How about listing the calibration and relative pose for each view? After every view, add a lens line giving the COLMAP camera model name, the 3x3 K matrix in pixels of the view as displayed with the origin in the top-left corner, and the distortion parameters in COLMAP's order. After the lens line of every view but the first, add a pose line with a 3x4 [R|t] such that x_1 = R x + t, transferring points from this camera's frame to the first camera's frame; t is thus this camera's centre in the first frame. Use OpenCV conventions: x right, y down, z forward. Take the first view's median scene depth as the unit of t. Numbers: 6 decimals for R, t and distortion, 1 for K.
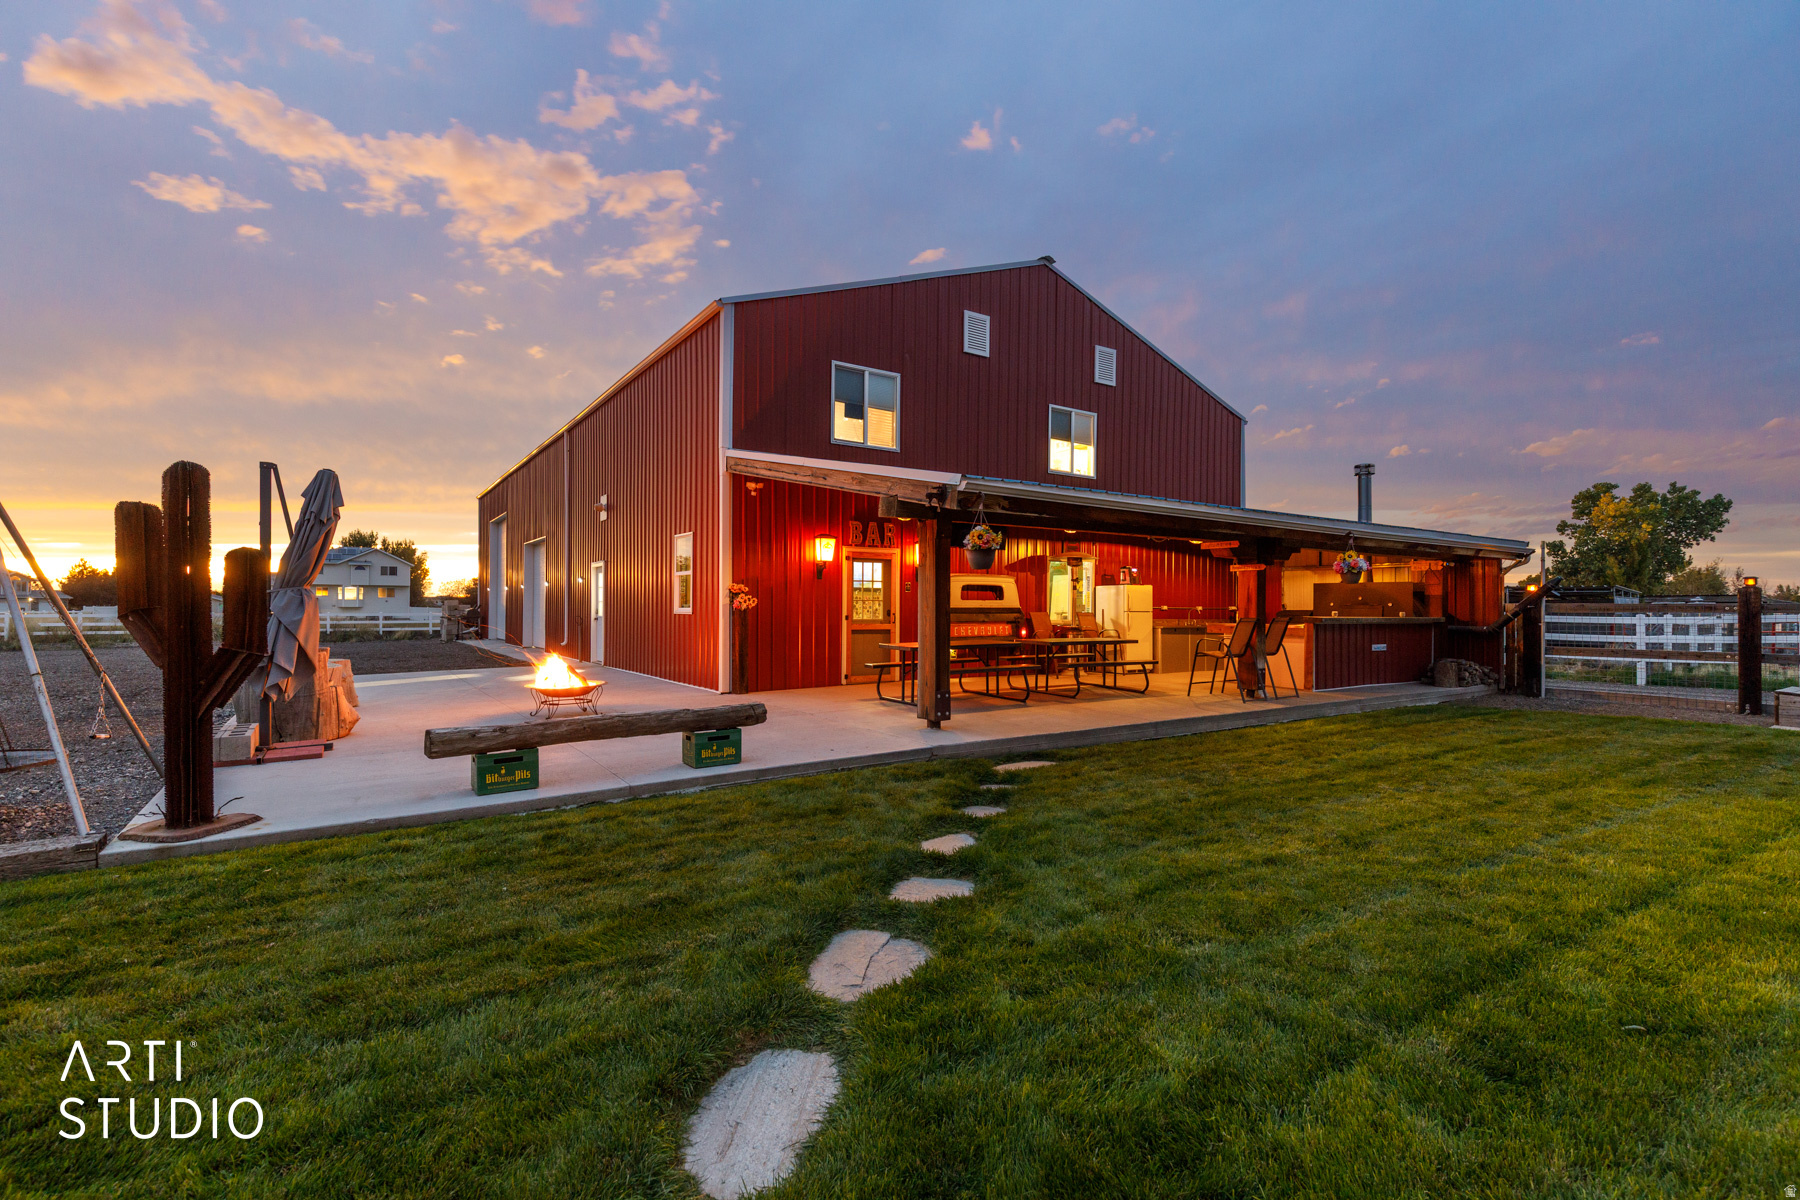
lens RADIAL K [[802.0, 0, 900.0], [0, 802.0, 600.0], [0, 0, 1]] dist [0.000304, 0.000016]
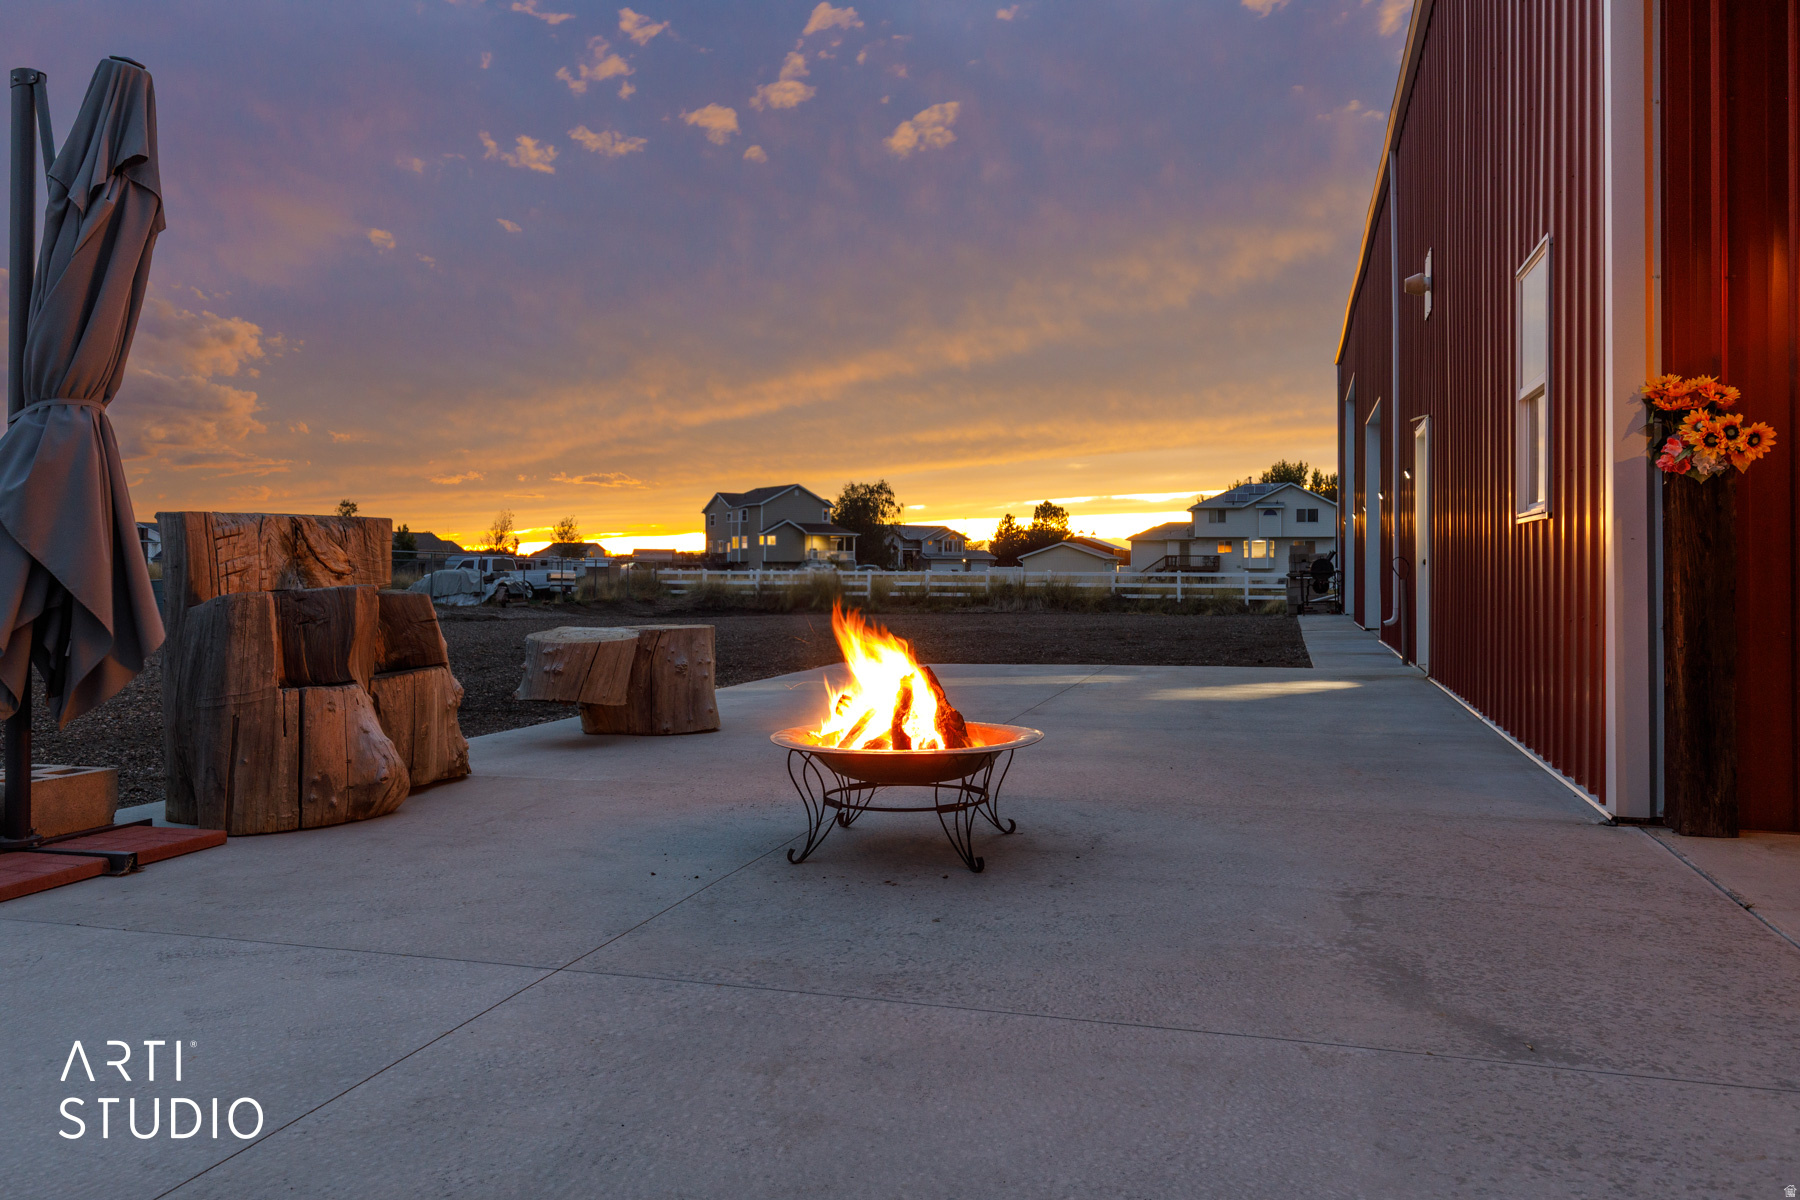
lens RADIAL K [[1257.9, 0, 898.3], [0, 1257.9, 555.6], [0, 0, 1]] dist [-0.000371, 0.000381]
pose [[0.610792, -0.007323, -0.791757, -0.025051], [0.002687, 0.999971, -0.007176, 0.016987], [0.791786, 0.002256, 0.610794, 0.285417]]
